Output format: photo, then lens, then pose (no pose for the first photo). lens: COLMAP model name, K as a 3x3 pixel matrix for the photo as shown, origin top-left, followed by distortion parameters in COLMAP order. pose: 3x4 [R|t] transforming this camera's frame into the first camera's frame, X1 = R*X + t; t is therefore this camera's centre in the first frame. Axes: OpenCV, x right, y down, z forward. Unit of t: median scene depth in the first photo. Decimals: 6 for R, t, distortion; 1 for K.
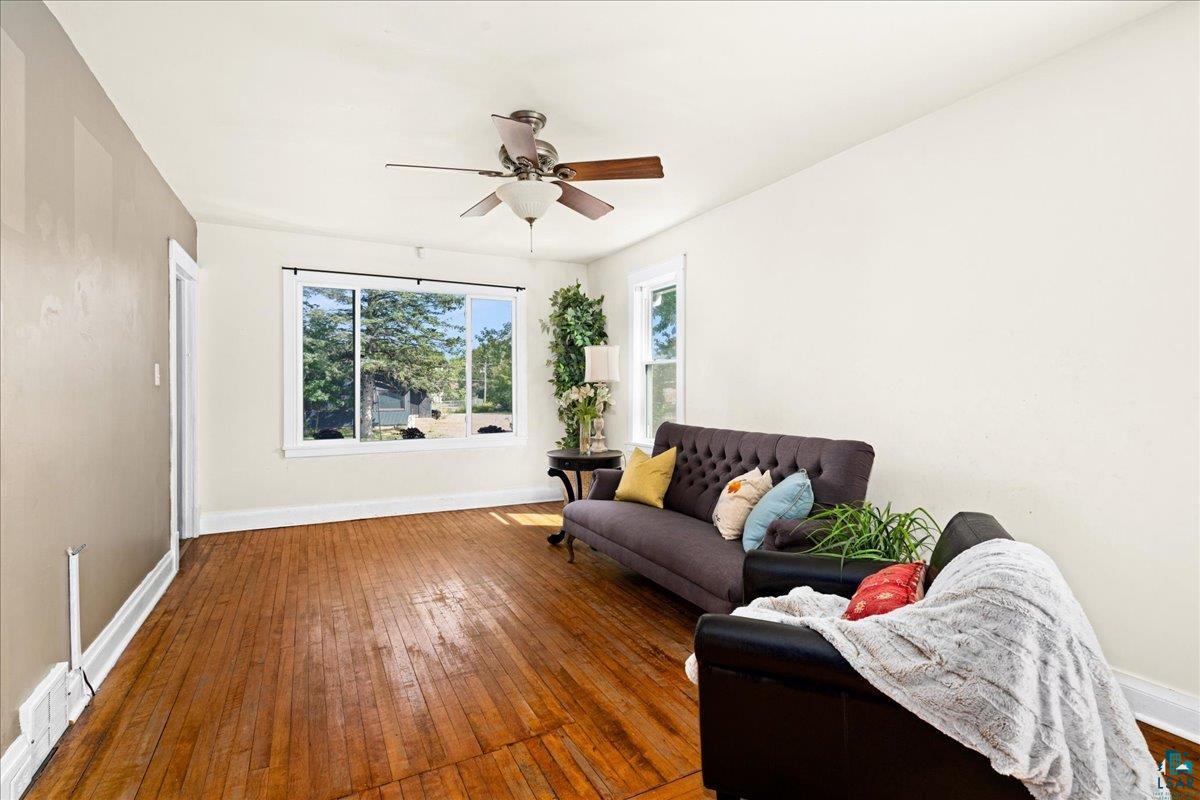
lens RADIAL K [[575.1, 0, 598.7], [0, 575.1, 396.3], [0, 0, 1]] dist [0.001985, 0.000329]
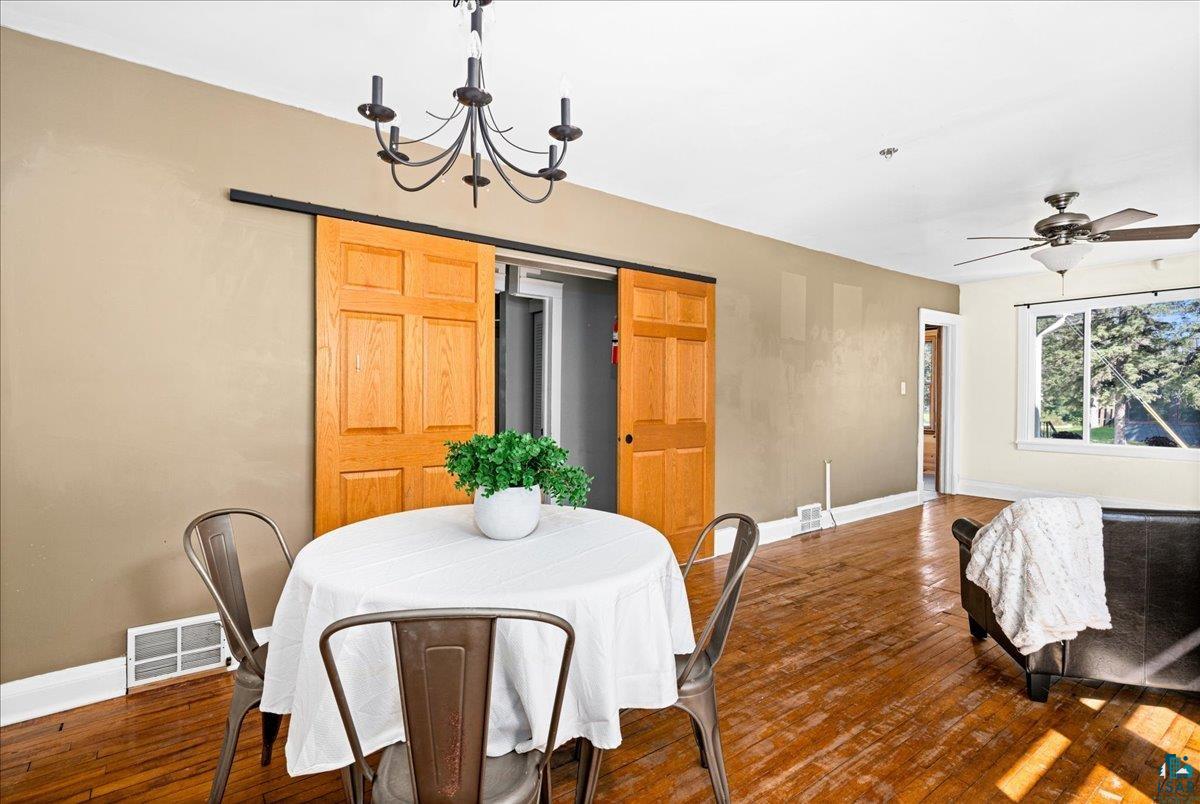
lens RADIAL K [[575.1, 0, 598.7], [0, 575.1, 398.3], [0, 0, 1]] dist [0.001985, 0.000329]
pose [[0.169160, 0.008894, -0.985548, 1.029261], [-0.020578, 0.999773, 0.005491, 0.004588], [0.985374, 0.019352, 0.169305, -0.292381]]
